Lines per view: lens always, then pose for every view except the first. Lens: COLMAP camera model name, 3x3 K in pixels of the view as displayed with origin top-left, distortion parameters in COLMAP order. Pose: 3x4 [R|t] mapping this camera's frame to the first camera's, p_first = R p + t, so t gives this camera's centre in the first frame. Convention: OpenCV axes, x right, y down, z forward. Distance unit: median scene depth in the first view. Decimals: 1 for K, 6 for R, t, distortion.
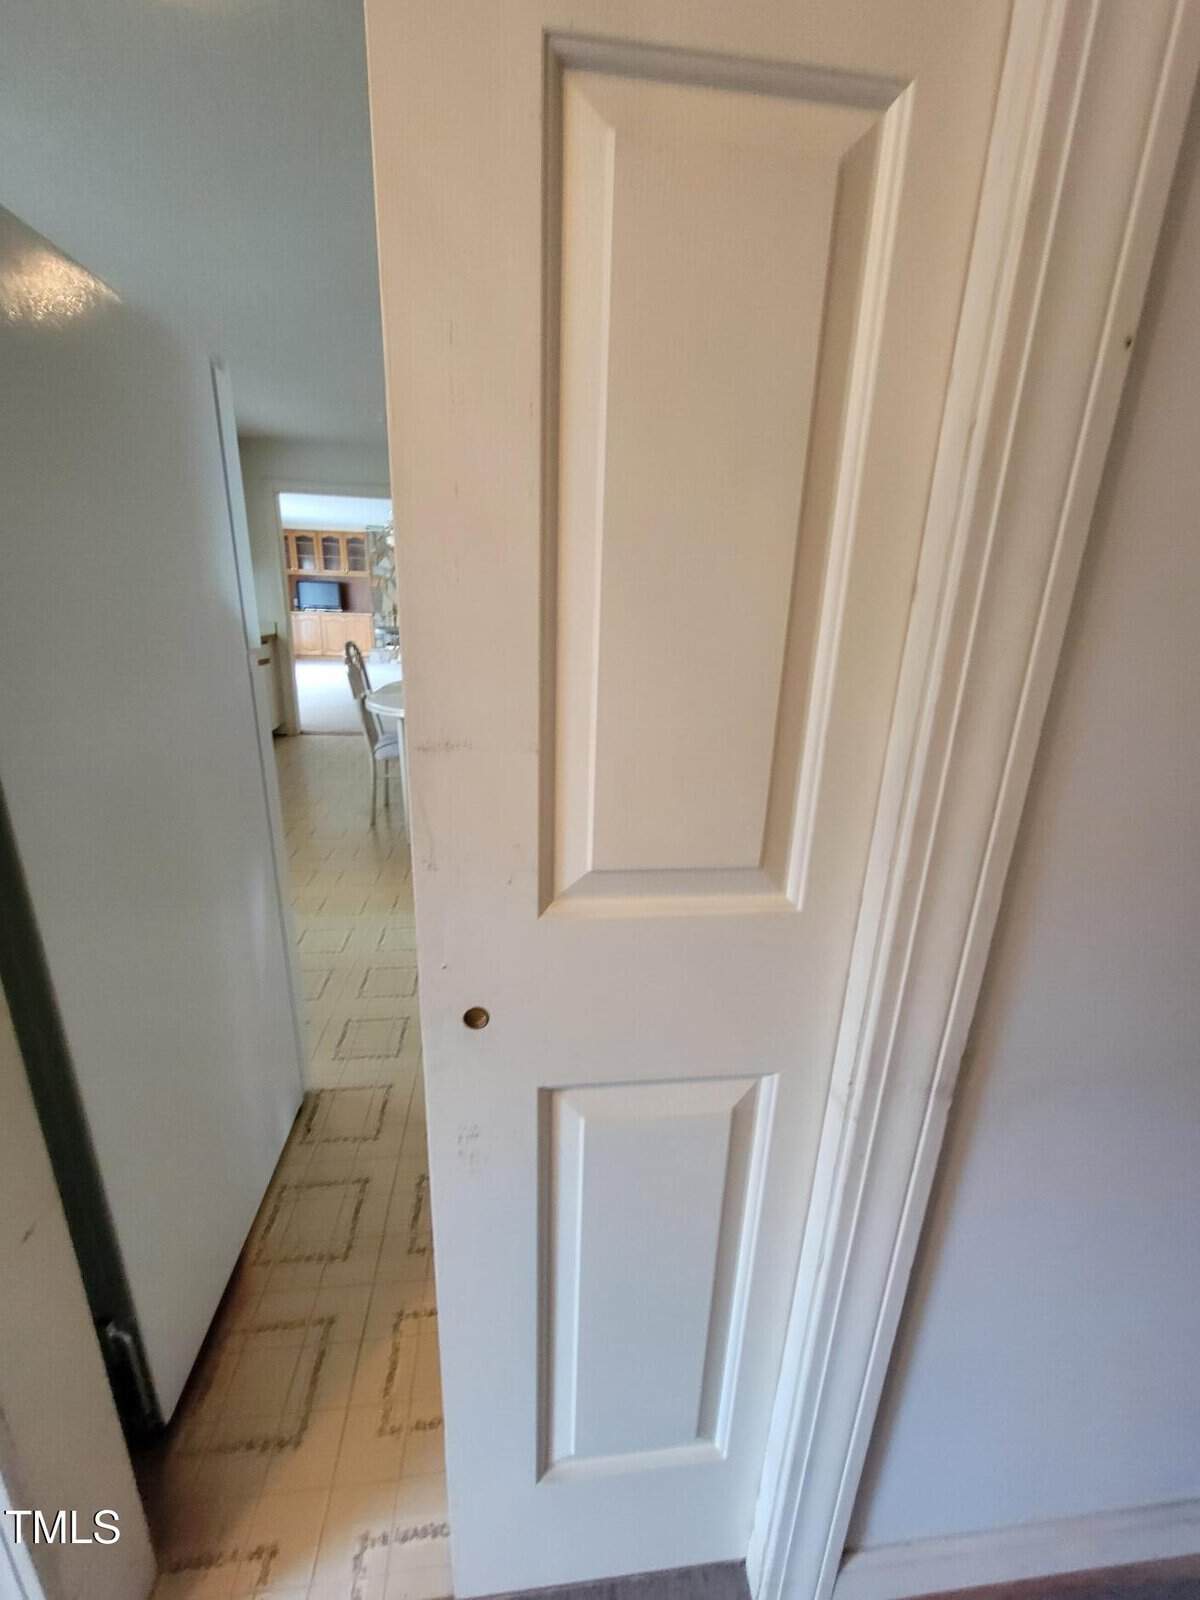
lens RADIAL K [[659.0, 0, 600.8], [0, 659.0, 812.4], [0, 0, 1]] dist [-0.003467, 0.001578]
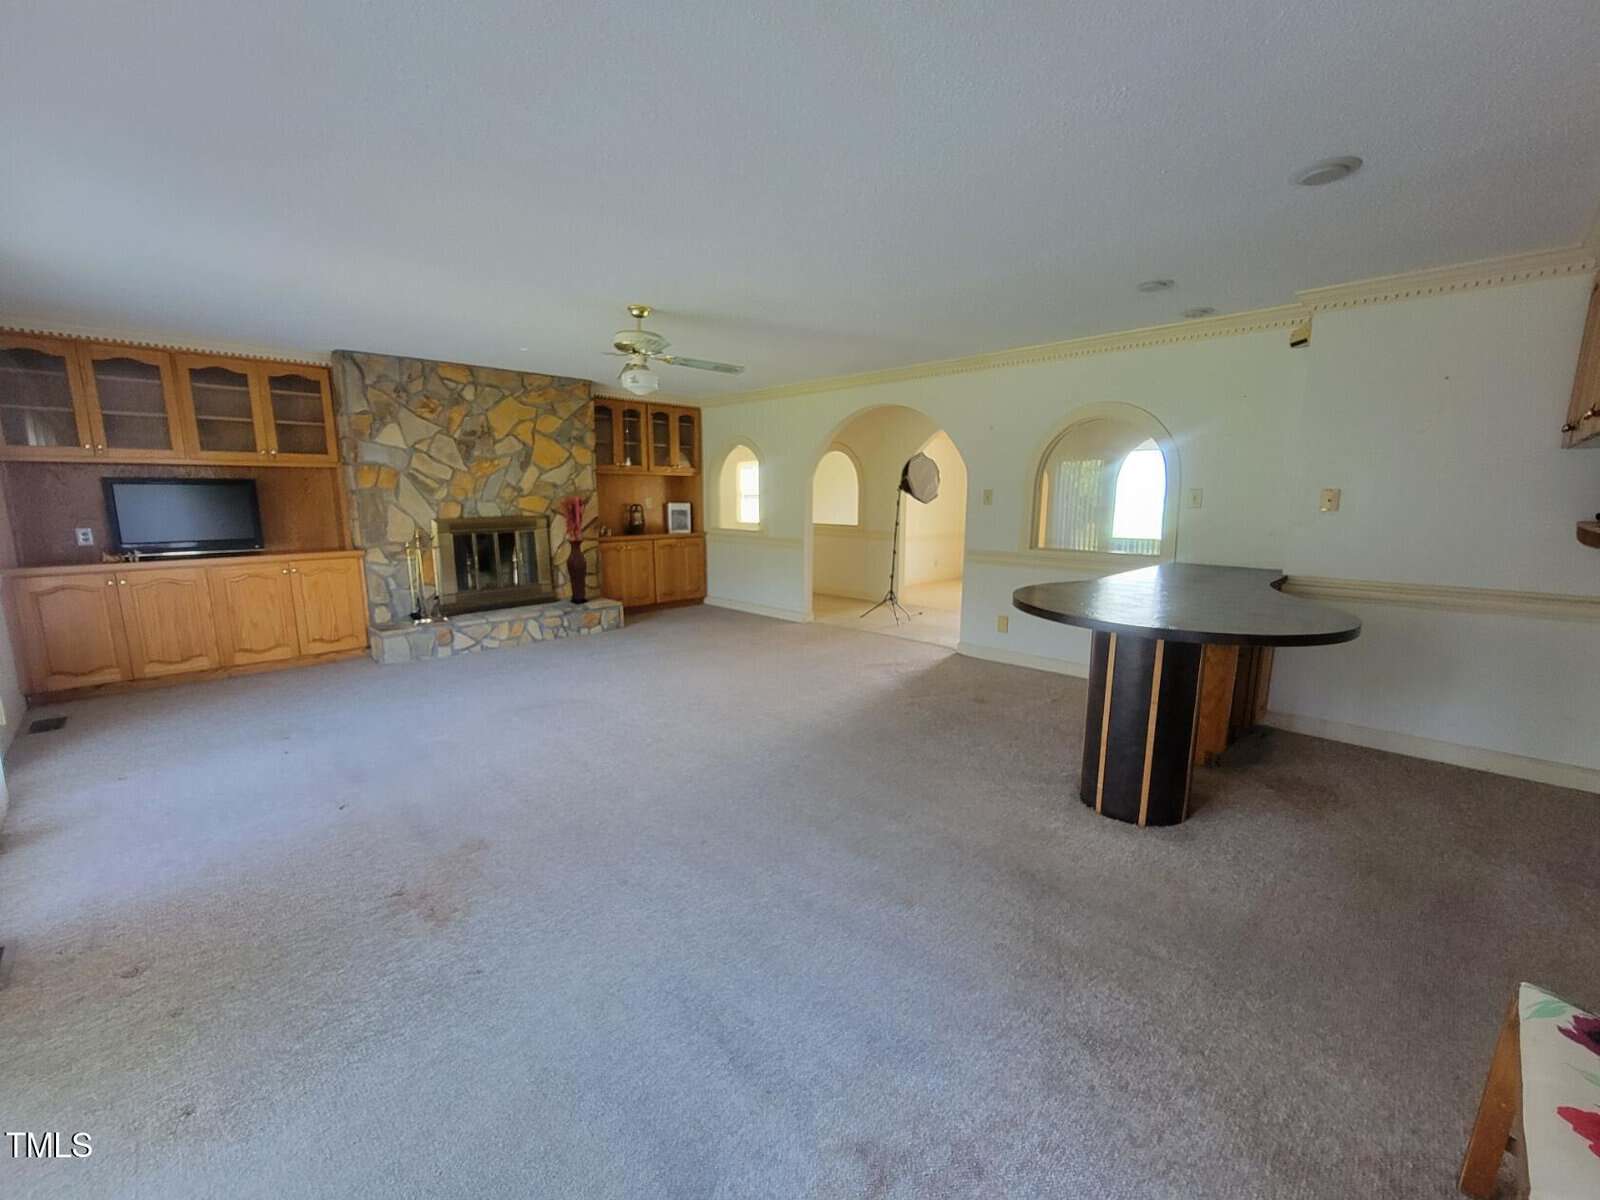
lens RADIAL K [[659.0, 0, 802.1], [0, 659.0, 606.2], [0, 0, 1]] dist [-0.003467, 0.001578]
pose [[0.787784, -0.135451, 0.600873, -0.388482], [0.204644, 0.977663, -0.047914, -0.189777], [-0.580962, 0.160711, 0.797907, 0.506475]]
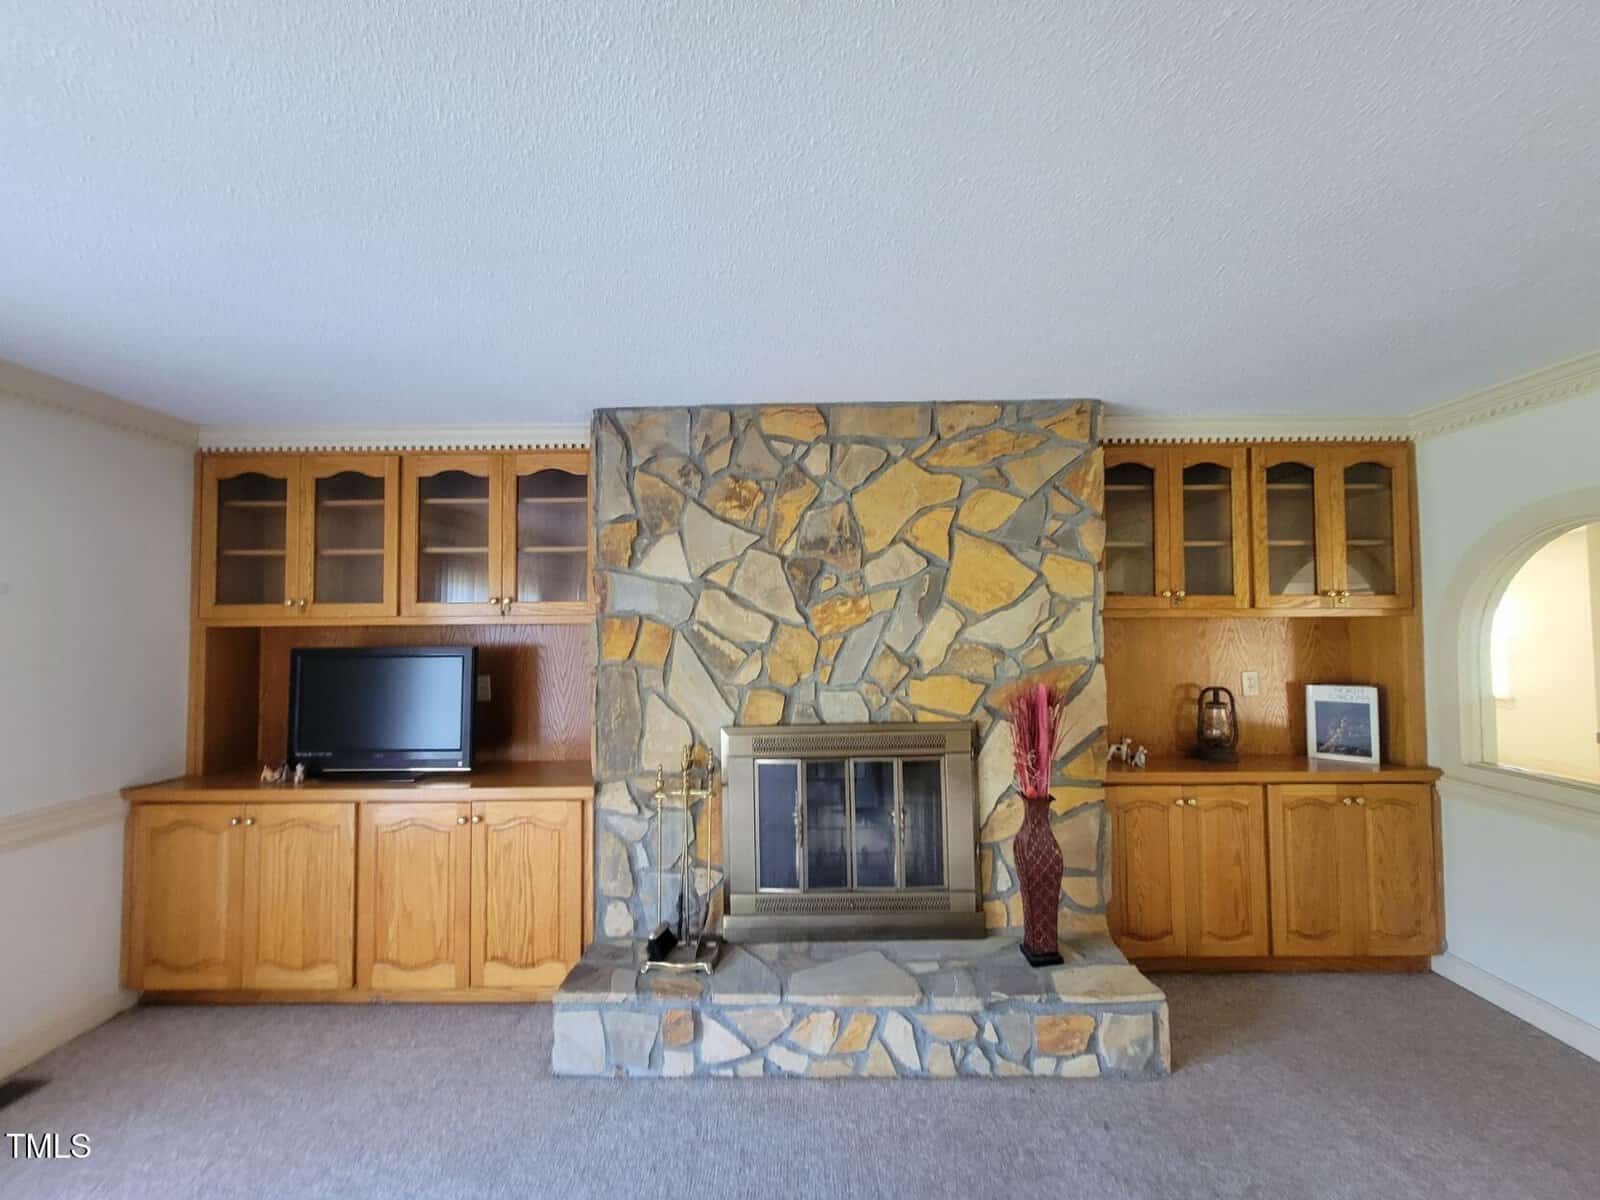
lens RADIAL K [[659.0, 0, 804.3], [0, 659.0, 604.1], [0, 0, 1]] dist [-0.003467, 0.001578]
pose [[0.990673, -0.045715, -0.128367, -0.252424], [0.000815, 0.944016, -0.329900, -0.289961], [0.136262, 0.326718, 0.935248, 0.799694]]
